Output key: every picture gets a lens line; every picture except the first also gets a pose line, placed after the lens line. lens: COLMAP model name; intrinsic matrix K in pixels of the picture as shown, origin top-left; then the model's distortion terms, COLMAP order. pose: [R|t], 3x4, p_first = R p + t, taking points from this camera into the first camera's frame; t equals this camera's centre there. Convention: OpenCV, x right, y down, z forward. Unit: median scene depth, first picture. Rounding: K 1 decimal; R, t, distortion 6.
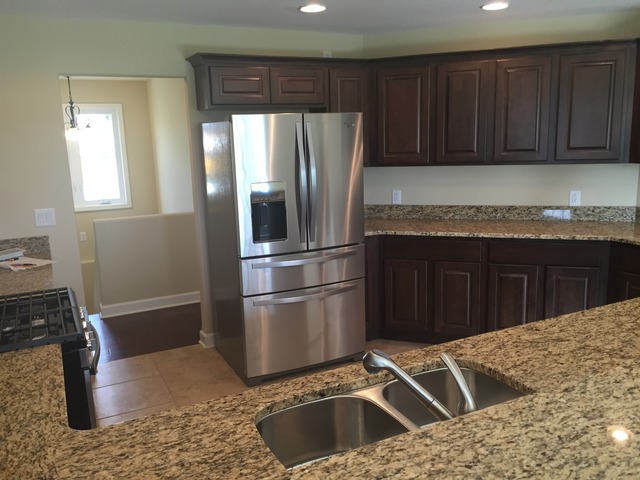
lens RADIAL K [[548.5, 0, 322.1], [0, 548.5, 244.5], [0, 0, 1]] dist [0.079293, -0.109990]
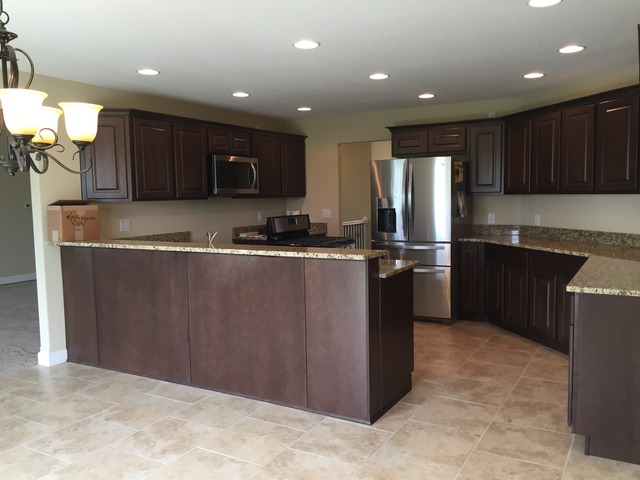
lens RADIAL K [[548.5, 0, 317.3], [0, 548.5, 239.6], [0, 0, 1]] dist [0.079293, -0.109990]
pose [[0.546968, 0.092086, -0.832073, 1.106273], [-0.162842, 0.986650, 0.002148, 0.043575], [0.821163, 0.134321, 0.554662, -0.120464]]
